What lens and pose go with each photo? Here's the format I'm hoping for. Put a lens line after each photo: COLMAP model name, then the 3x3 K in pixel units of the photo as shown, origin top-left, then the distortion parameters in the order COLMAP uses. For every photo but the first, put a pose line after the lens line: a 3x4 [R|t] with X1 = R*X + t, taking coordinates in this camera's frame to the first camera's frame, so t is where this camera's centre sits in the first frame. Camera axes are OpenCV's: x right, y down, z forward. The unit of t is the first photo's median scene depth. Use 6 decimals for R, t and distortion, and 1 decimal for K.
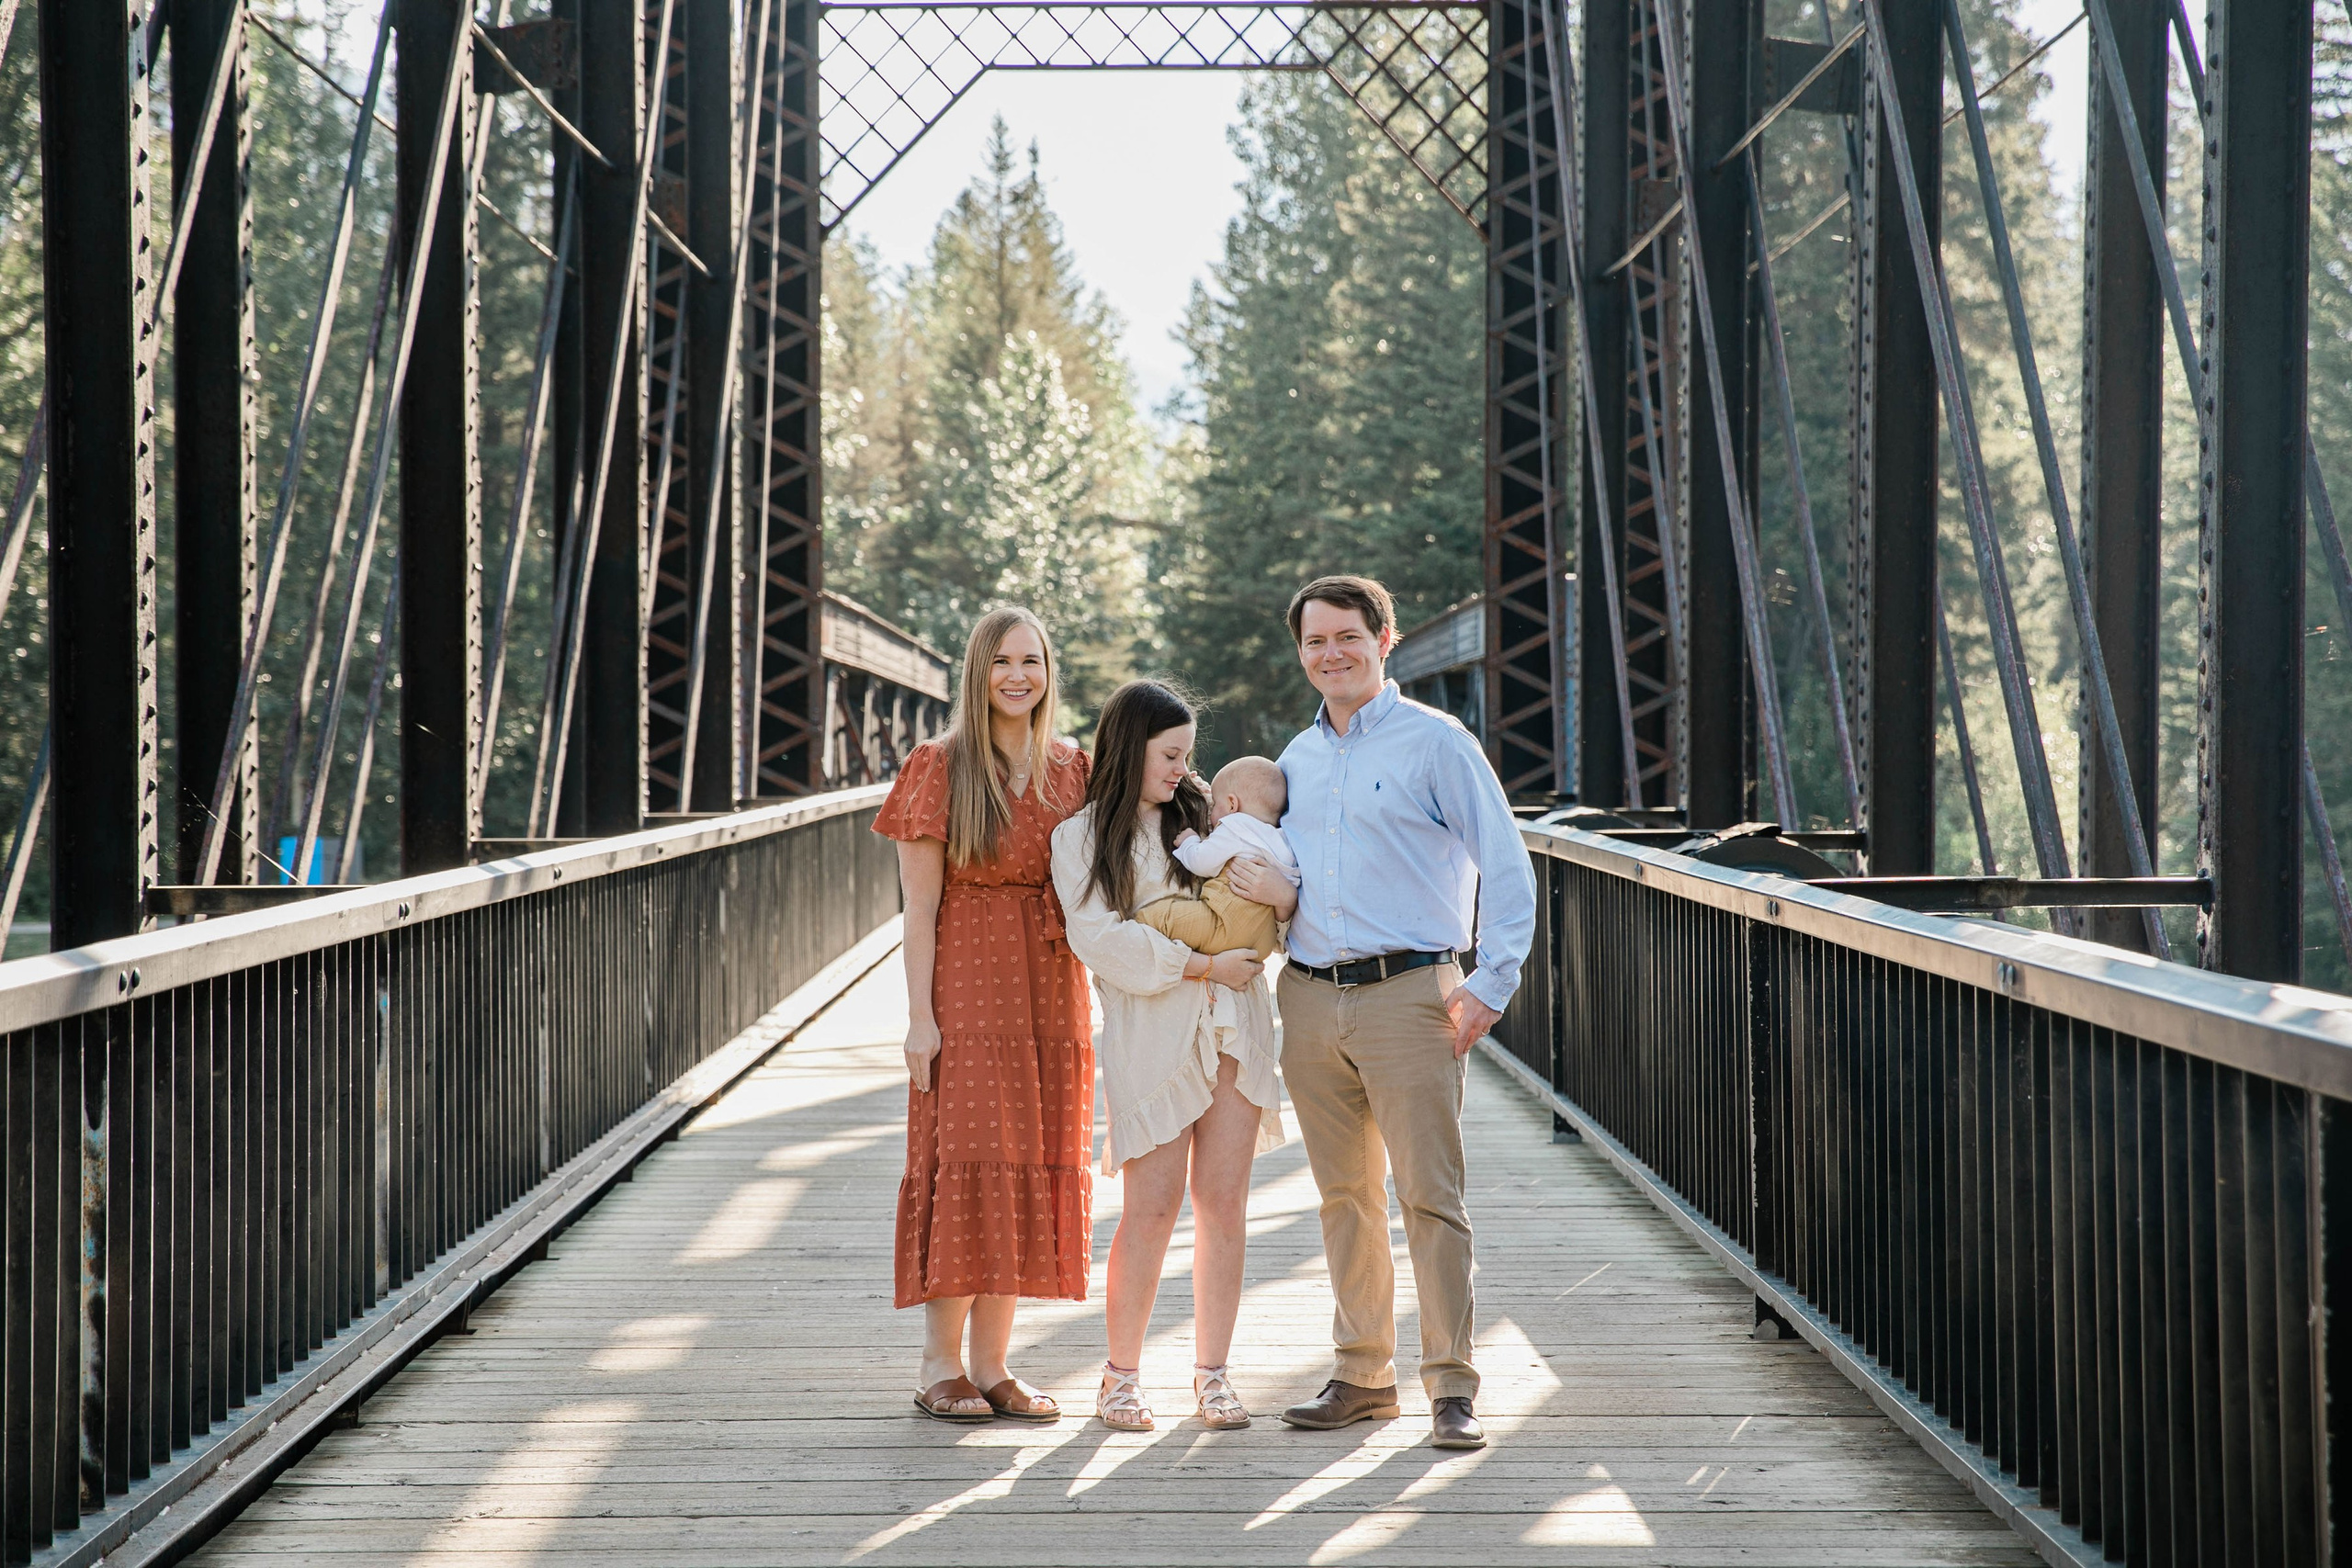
lens RADIAL K [[4795.5, 0, 1176.0], [0, 4795.5, 784.0], [0, 0, 1]] dist [0.067270, 0.457878]
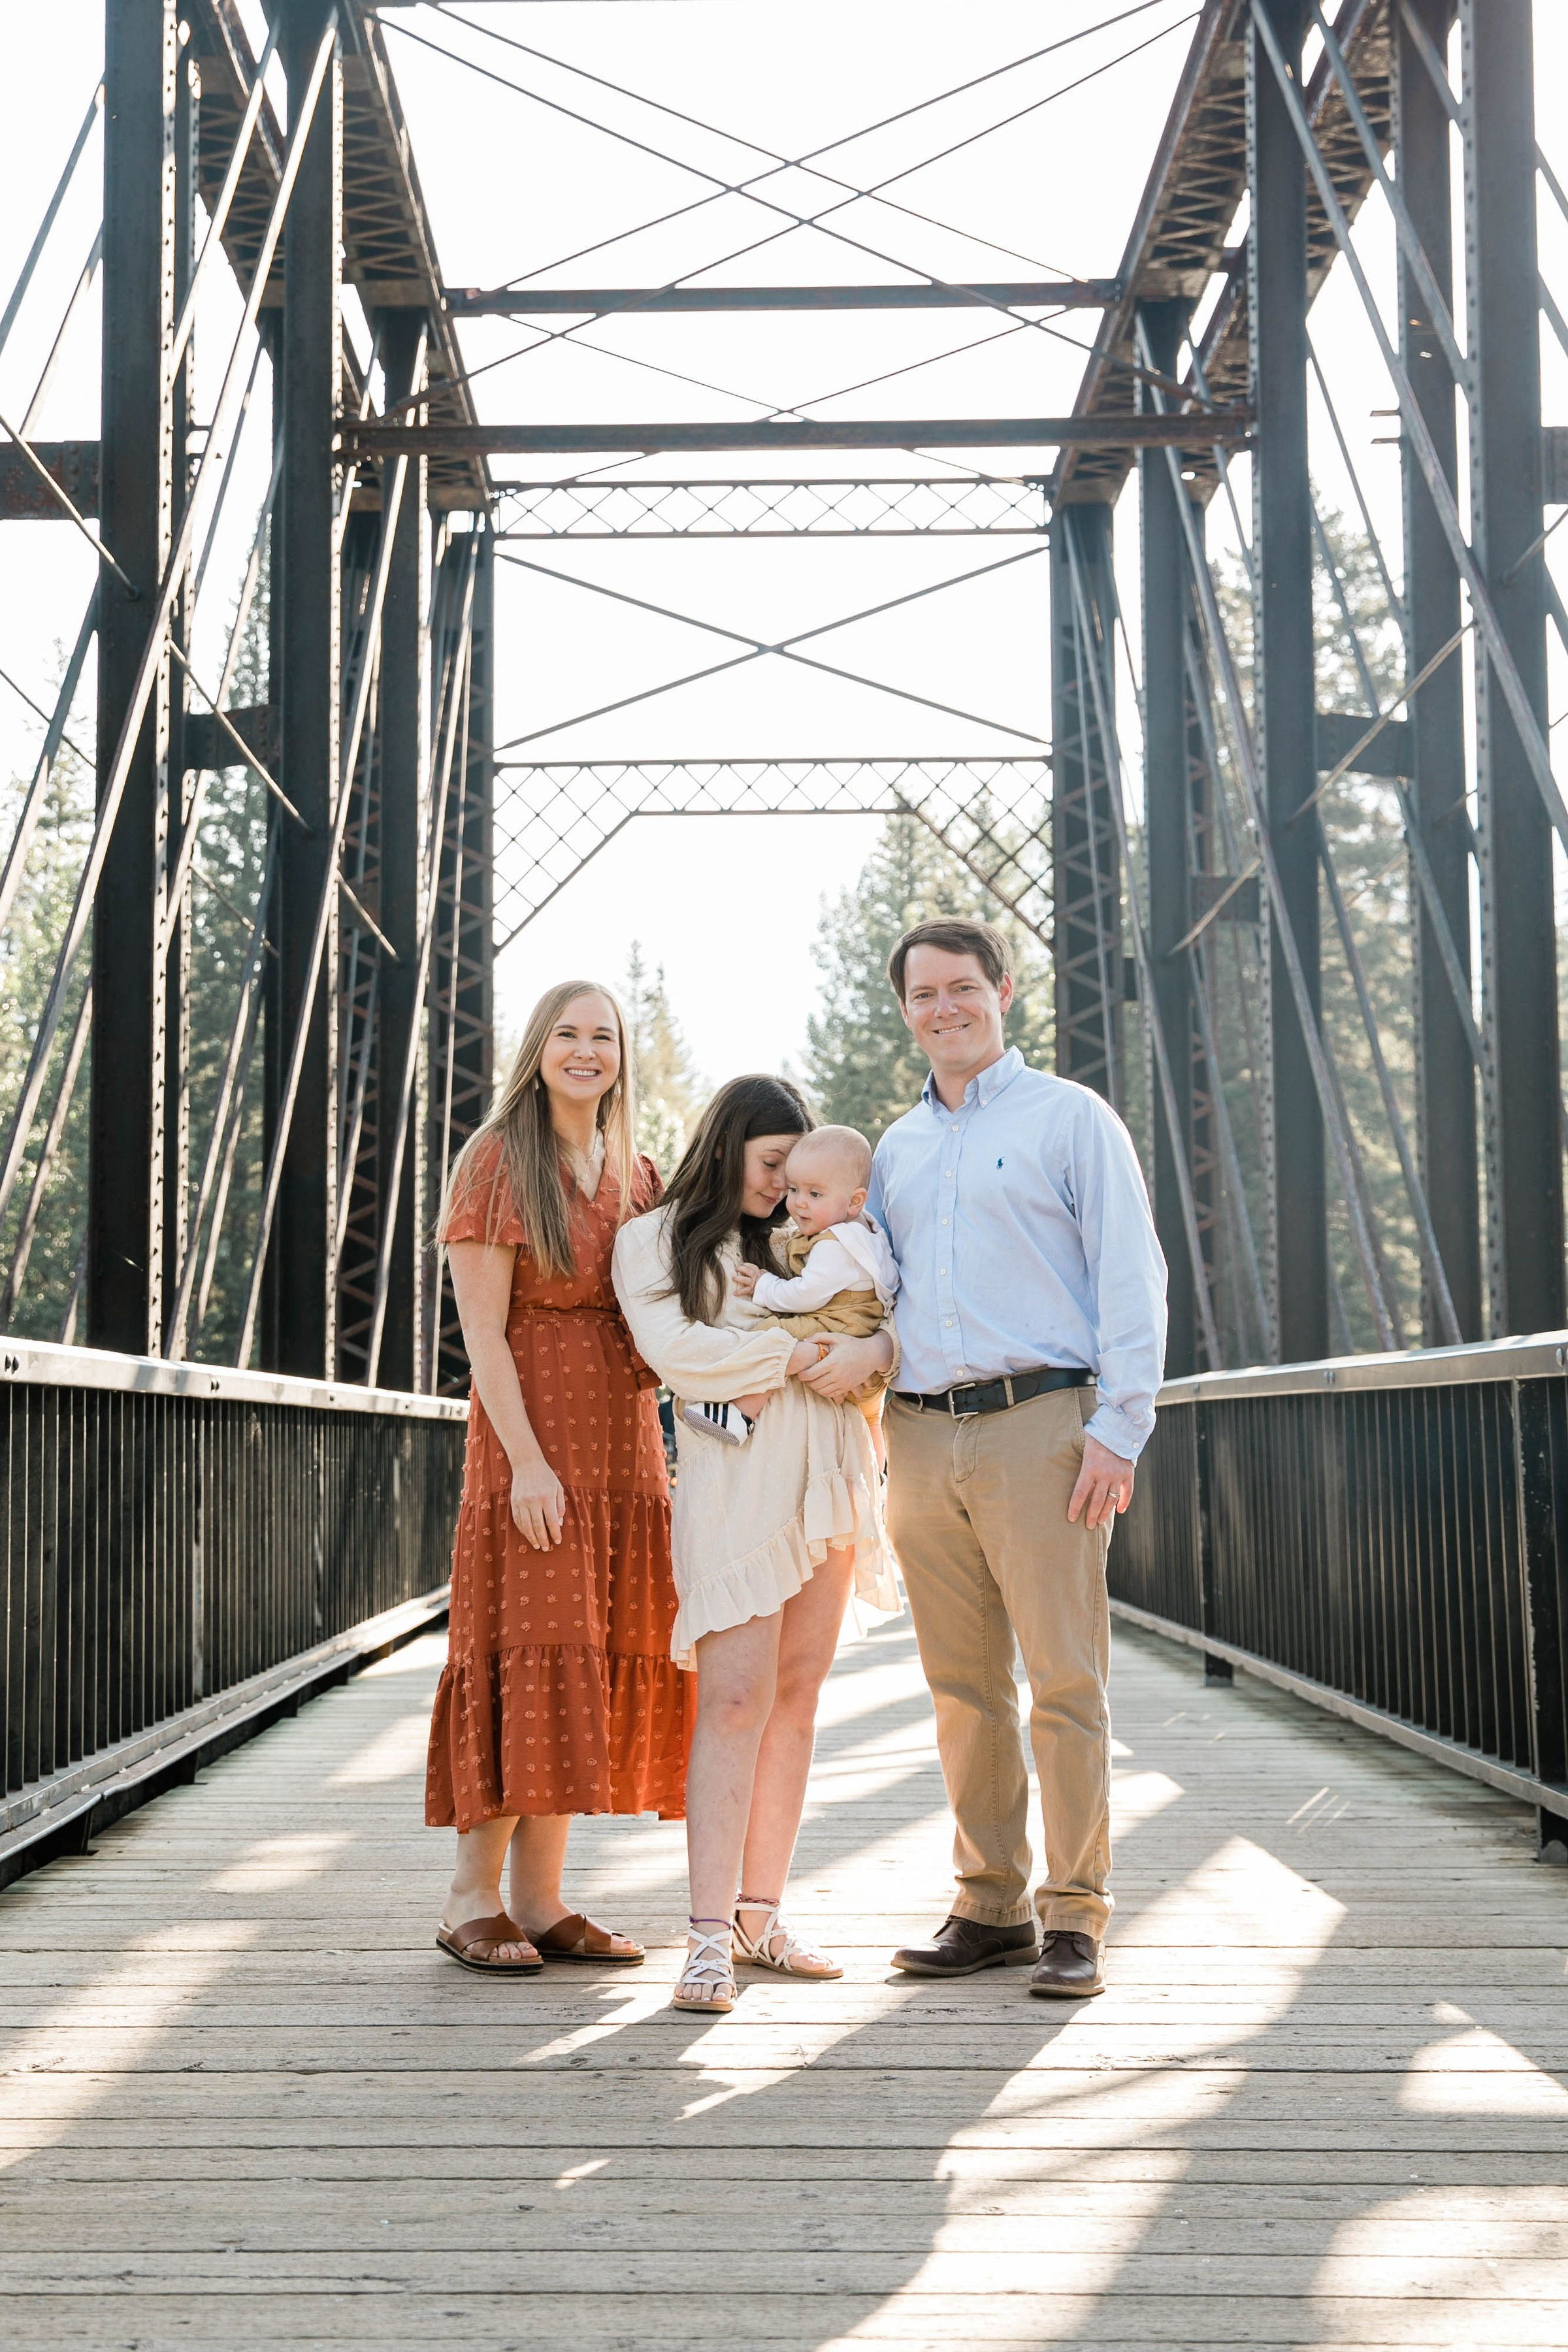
lens RADIAL K [[3555.7, 0, 650.0], [0, 3555.7, 992.0], [0, 0, 1]] dist [-0.001638, 0.043554]
pose [[0.999521, -0.005981, -0.030371, -0.013175], [0.001695, 0.990262, -0.139203, 0.029482], [0.030907, 0.139085, 0.989798, 0.201467]]
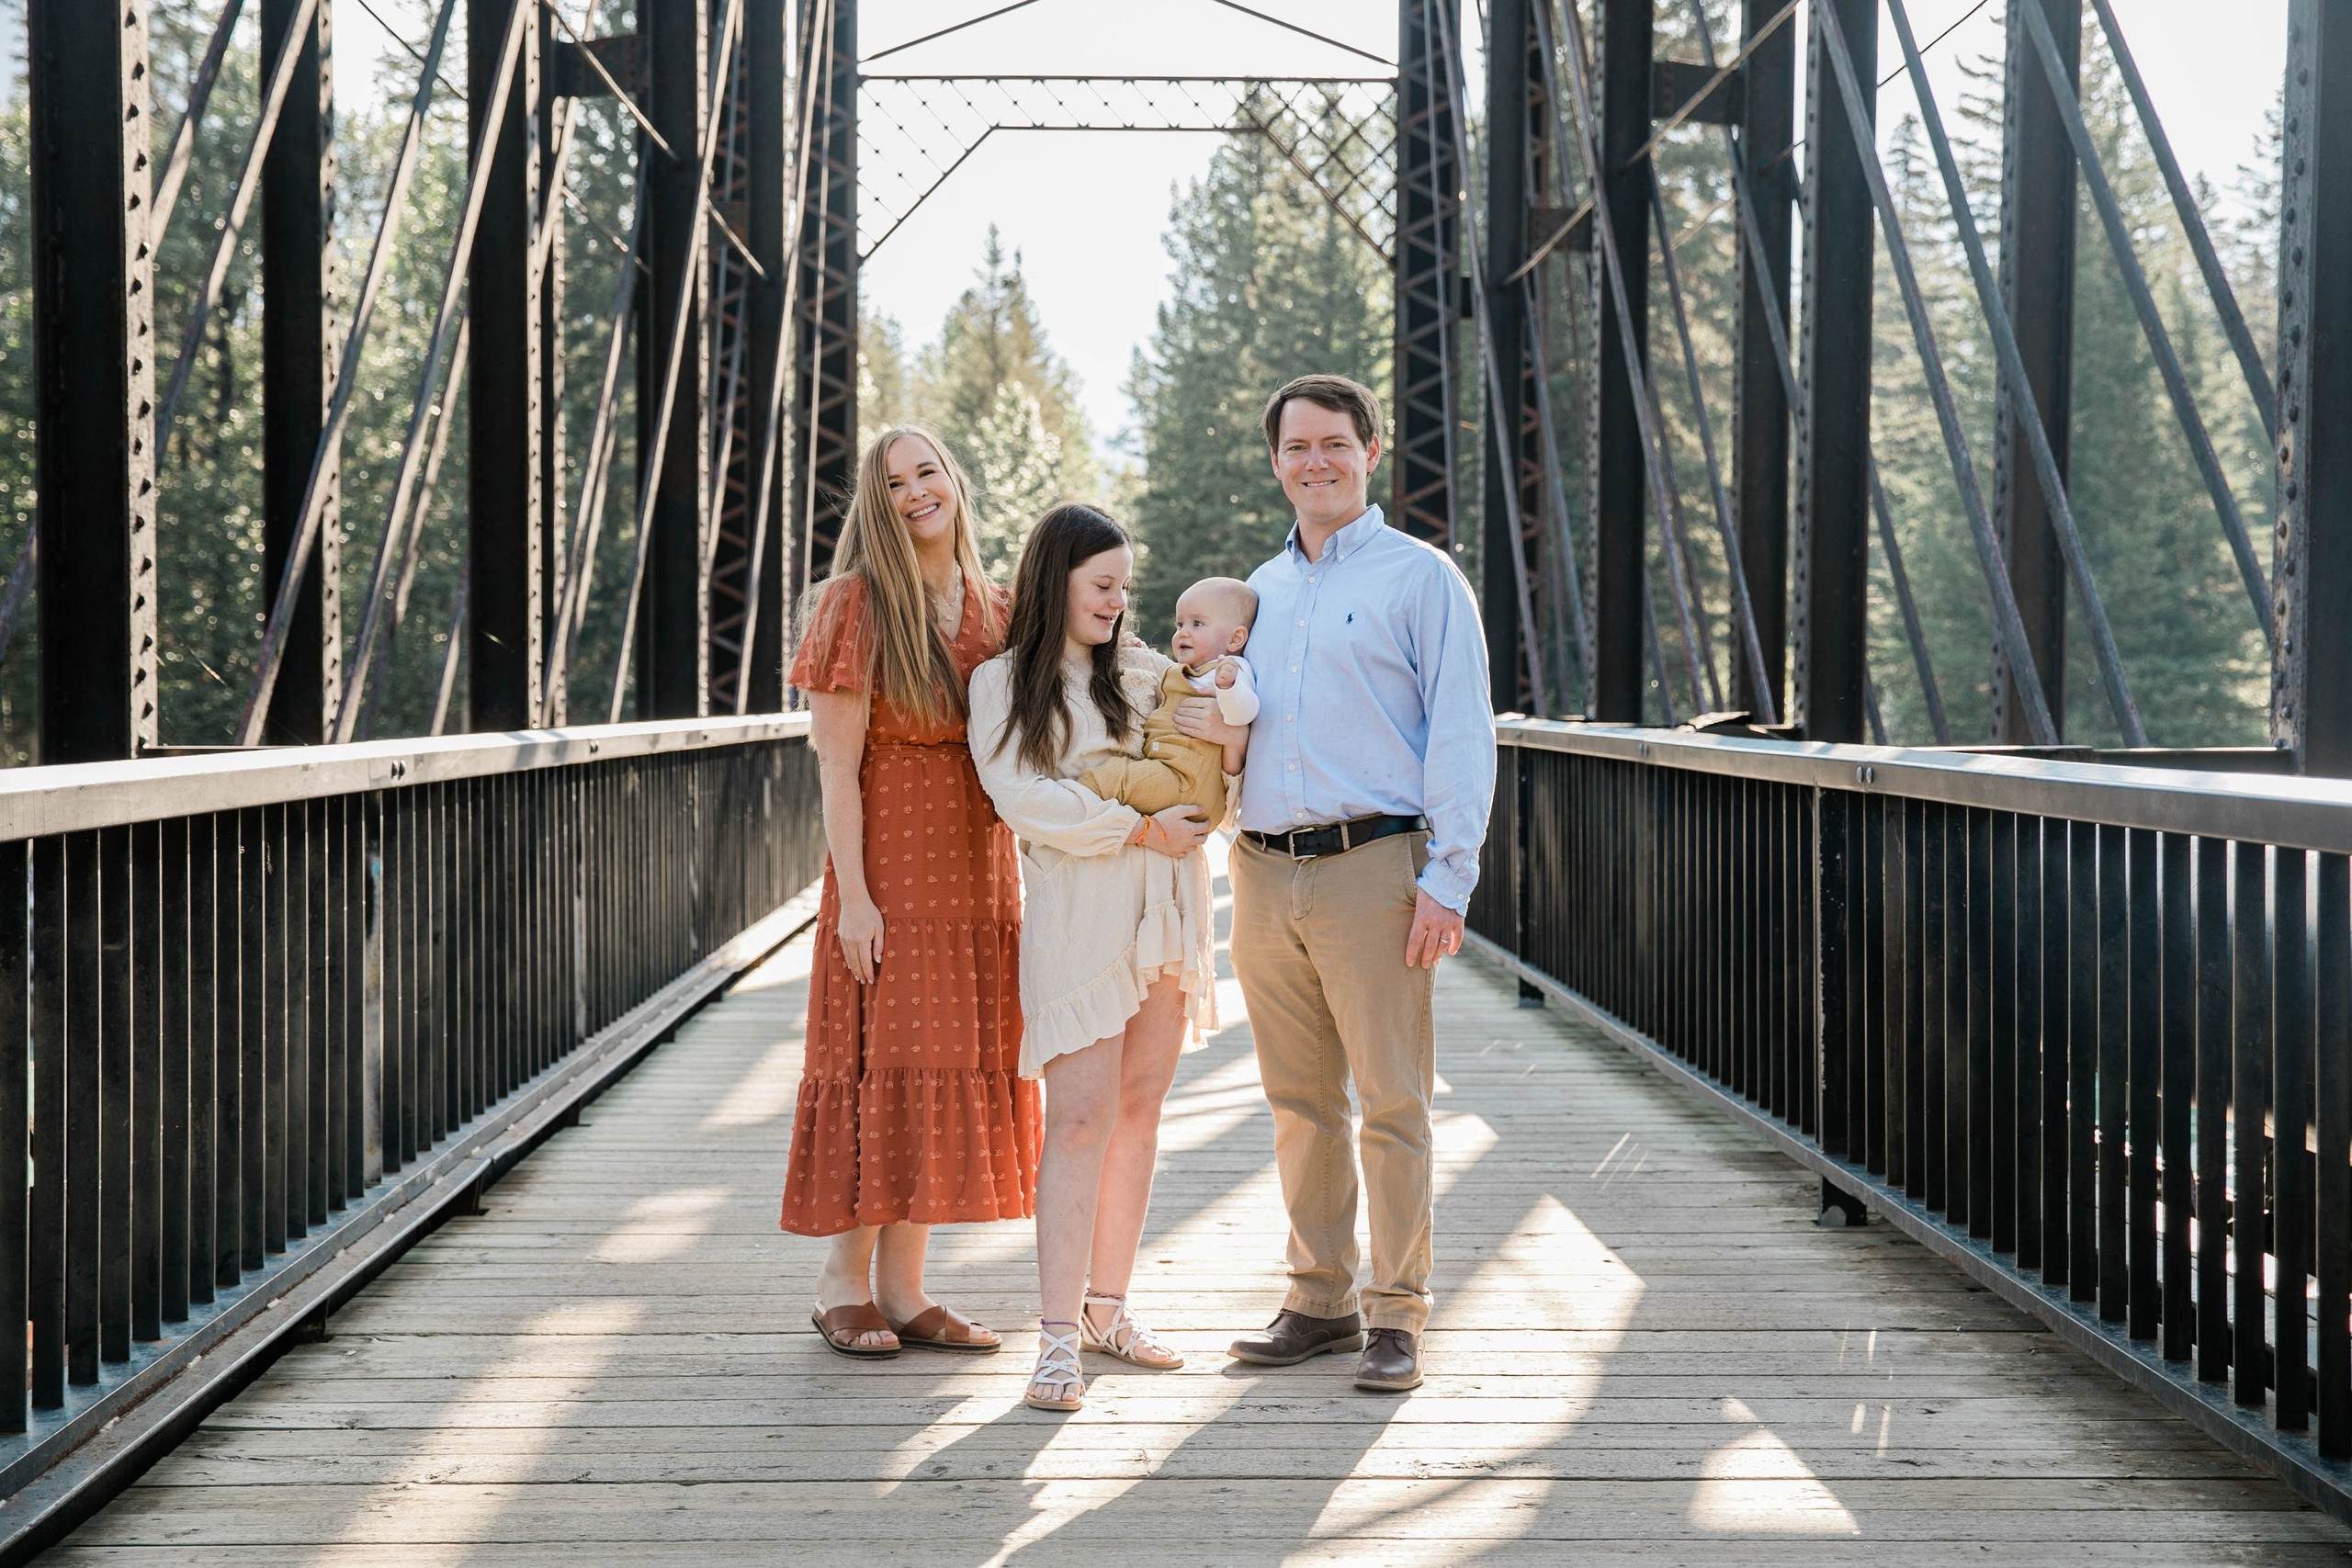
lens RADIAL K [[3355.0, 0, 1176.0], [0, 3355.0, 784.0], [0, 0, 1]] dist [0.052149, 0.013534]
pose [[0.999782, 0.005360, 0.020175, -0.013716], [-0.005663, 0.999872, 0.014985, 0.010905], [-0.020092, -0.015096, 0.999684, 0.203057]]
